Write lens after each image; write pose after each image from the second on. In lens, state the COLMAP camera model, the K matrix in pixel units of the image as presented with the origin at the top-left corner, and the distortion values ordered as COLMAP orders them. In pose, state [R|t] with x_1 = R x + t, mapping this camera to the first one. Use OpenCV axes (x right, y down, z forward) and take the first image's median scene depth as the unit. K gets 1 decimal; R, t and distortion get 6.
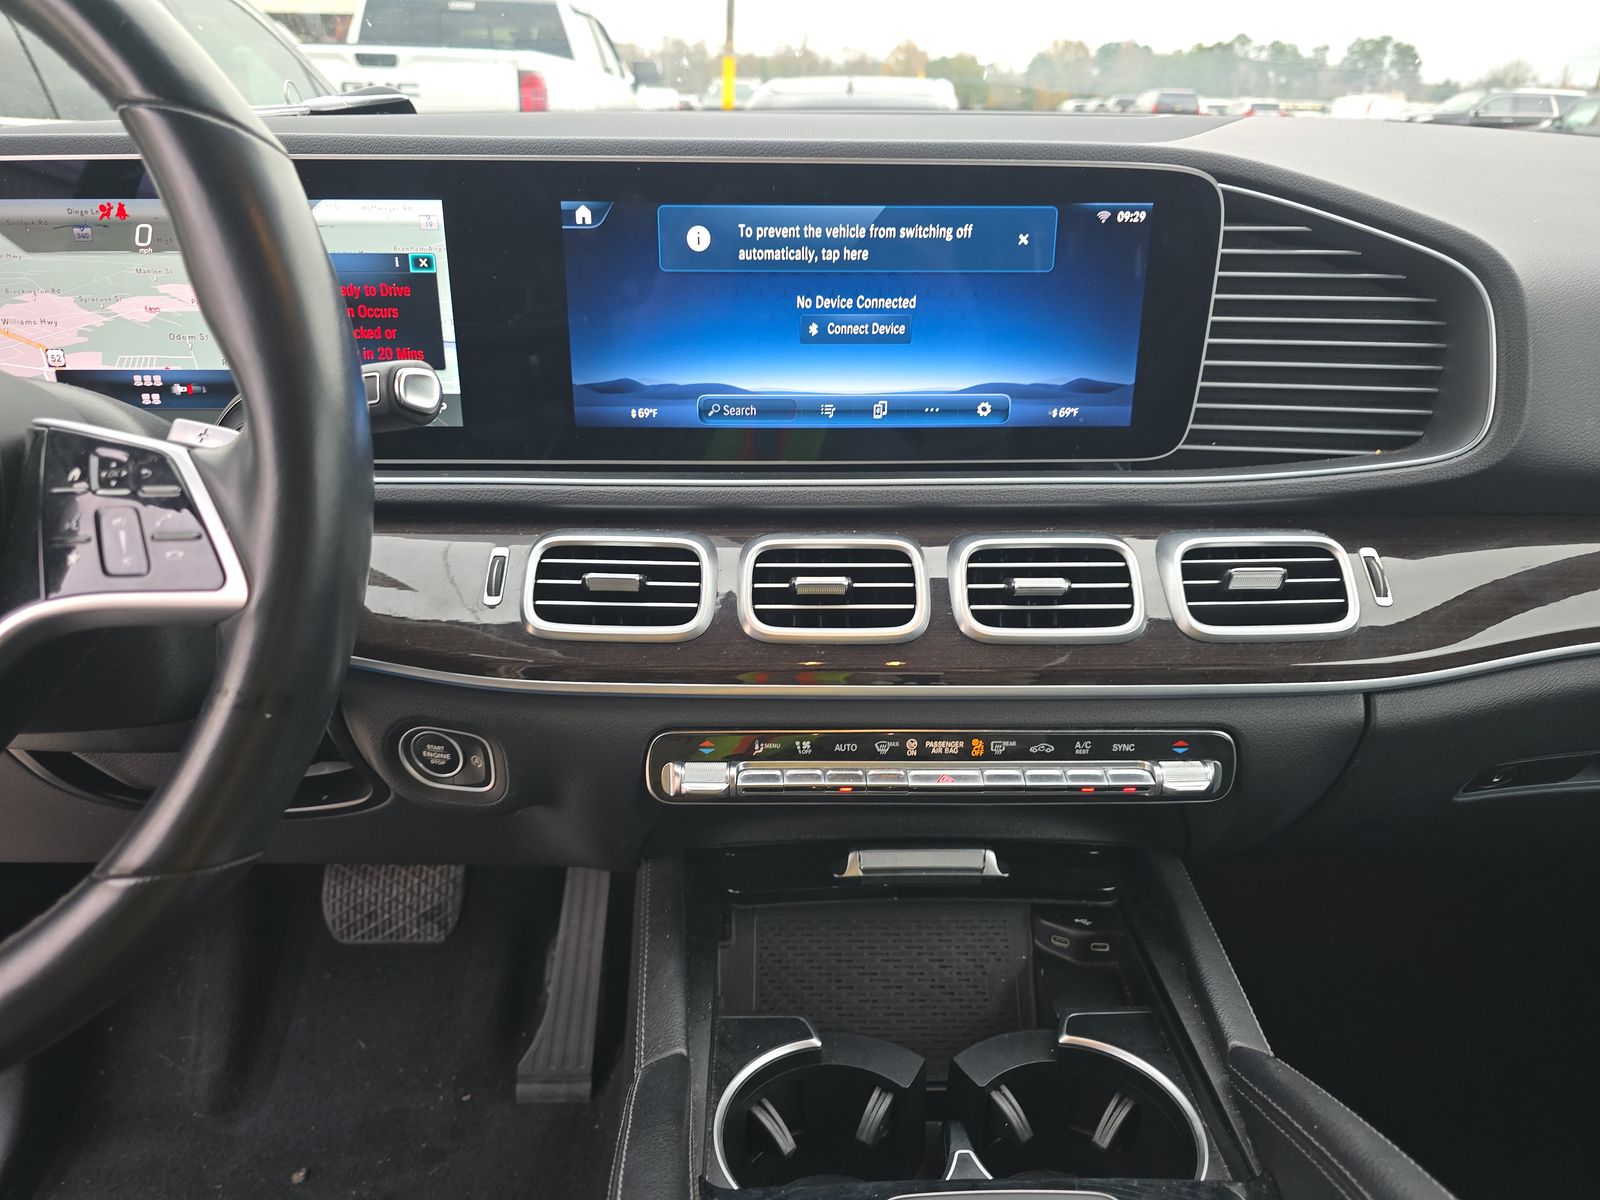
lens RADIAL K [[1083.9, 0, 791.0], [0, 1083.9, 601.5], [0, 0, 1]] dist [0.022113, -0.025404]
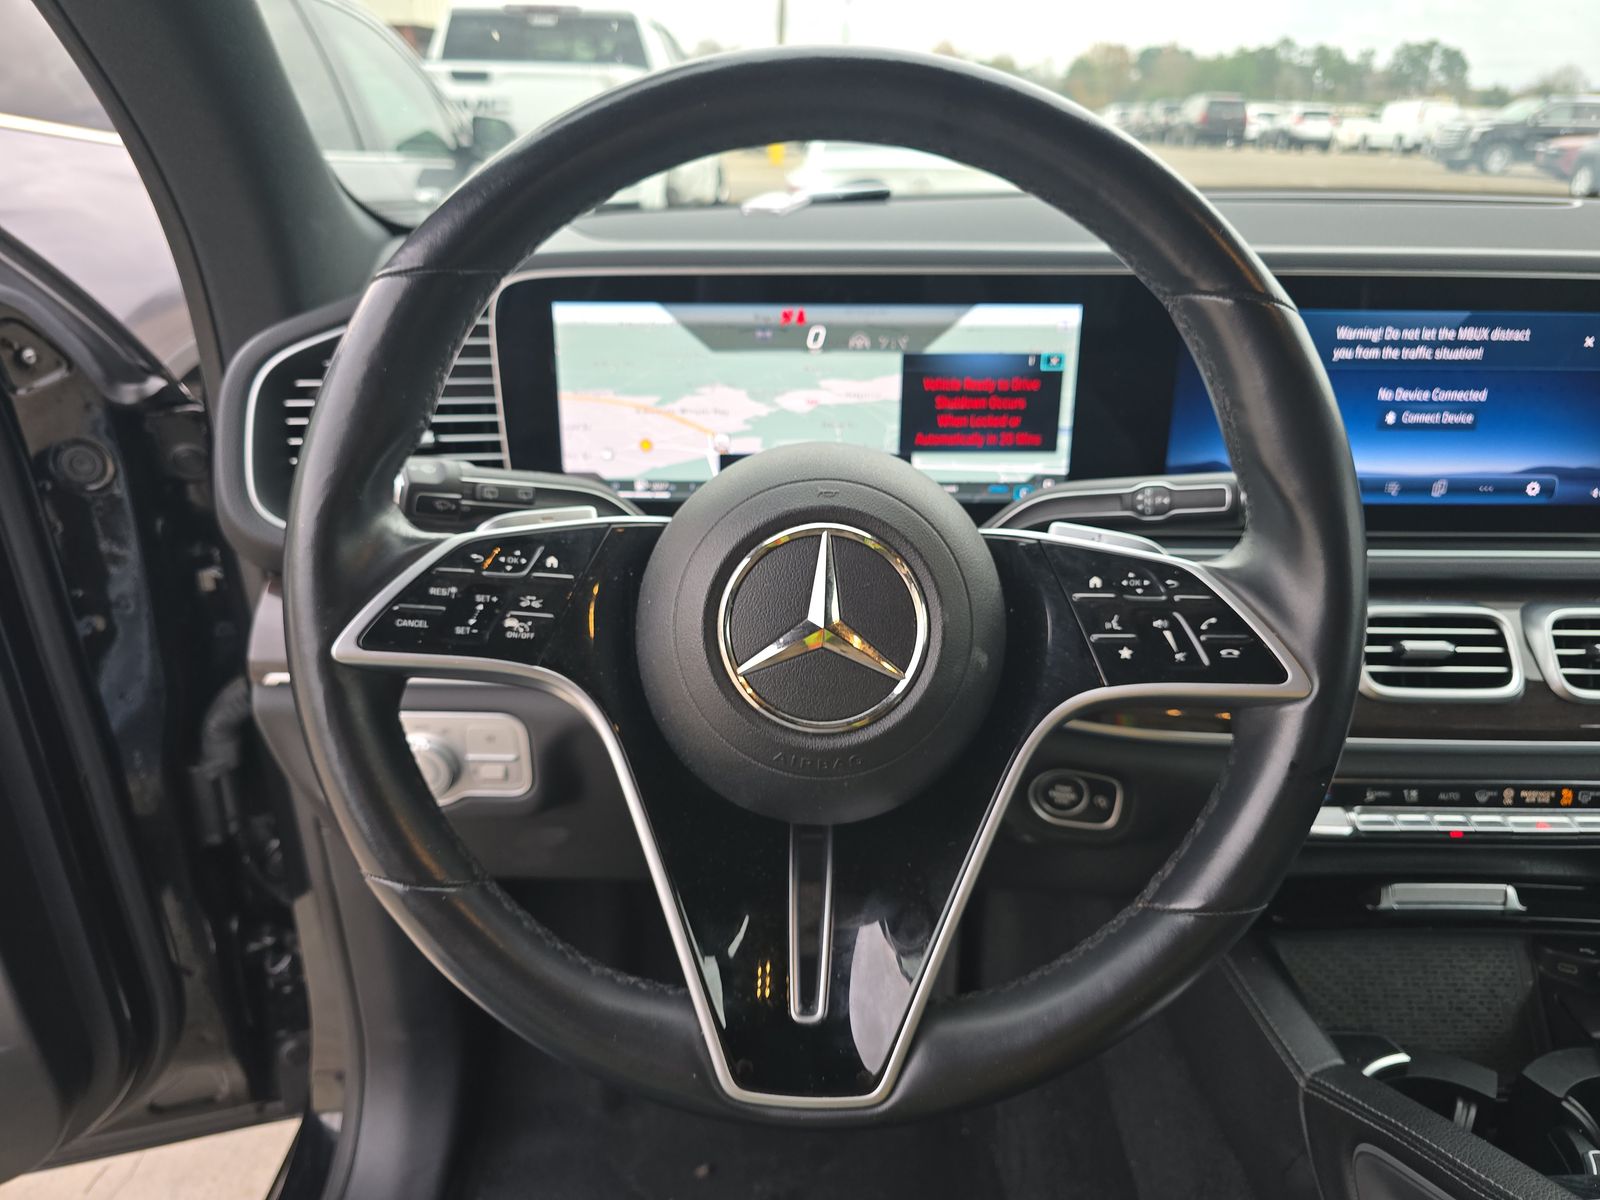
lens RADIAL K [[1083.9, 0, 805.1], [0, 1083.9, 593.3], [0, 0, 1]] dist [0.022113, -0.025404]
pose [[0.999759, 0.007979, -0.020437, -0.558413], [-0.008185, 0.999916, -0.010053, -0.054337], [0.020355, 0.010218, 0.999741, -0.132600]]
